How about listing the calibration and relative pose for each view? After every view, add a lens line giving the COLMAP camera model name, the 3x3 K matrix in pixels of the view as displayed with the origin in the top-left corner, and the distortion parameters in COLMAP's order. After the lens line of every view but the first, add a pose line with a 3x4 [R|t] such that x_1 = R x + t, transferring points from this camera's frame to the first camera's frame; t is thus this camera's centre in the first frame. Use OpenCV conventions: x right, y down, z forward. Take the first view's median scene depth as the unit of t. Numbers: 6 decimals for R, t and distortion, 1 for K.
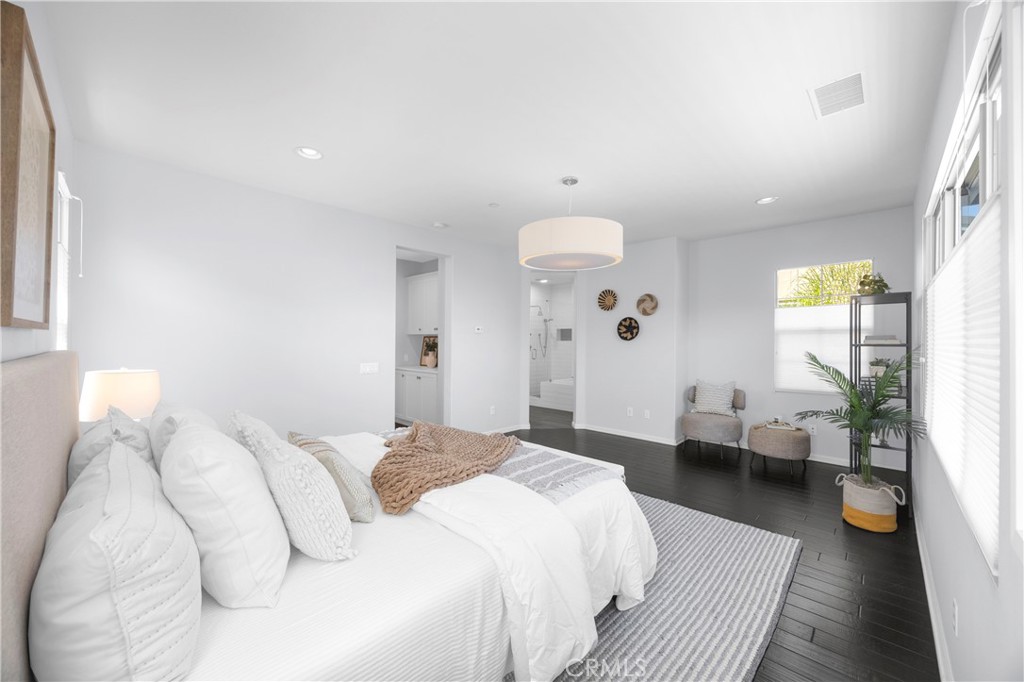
lens RADIAL K [[386.0, 0, 515.1], [0, 386.0, 342.0], [0, 0, 1]] dist [0.000162, -0.000123]
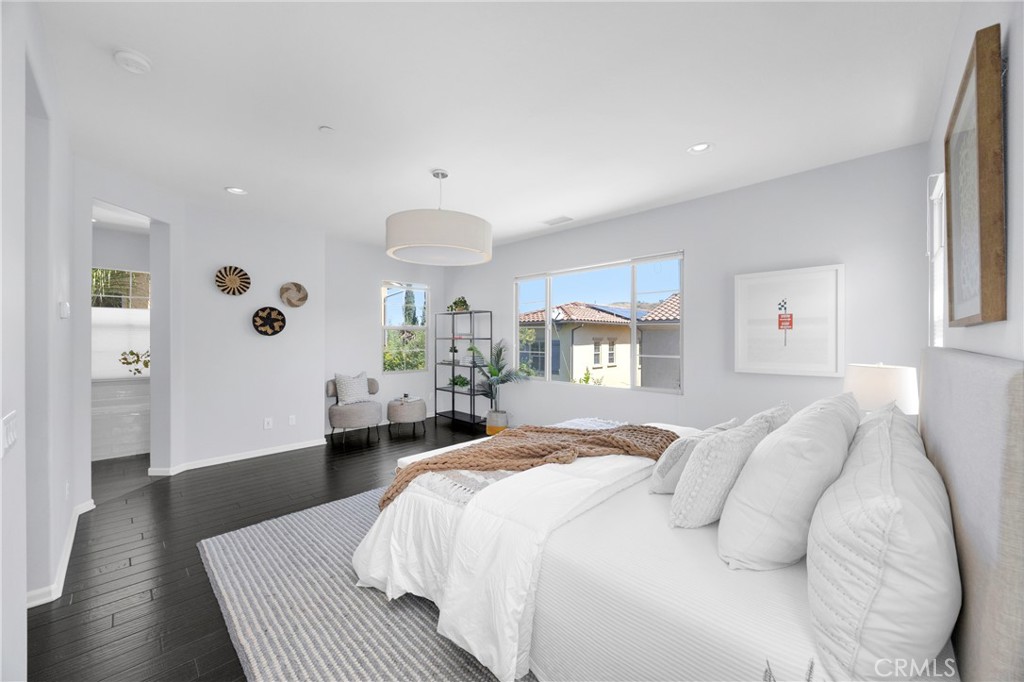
lens RADIAL K [[386.0, 0, 511.4], [0, 386.0, 339.7], [0, 0, 1]] dist [0.000162, -0.000123]
pose [[0.023522, -0.009796, 0.999675, -0.498551], [0.001868, 0.999951, 0.009754, -0.002403], [-0.999722, 0.001638, 0.023539, 0.466938]]
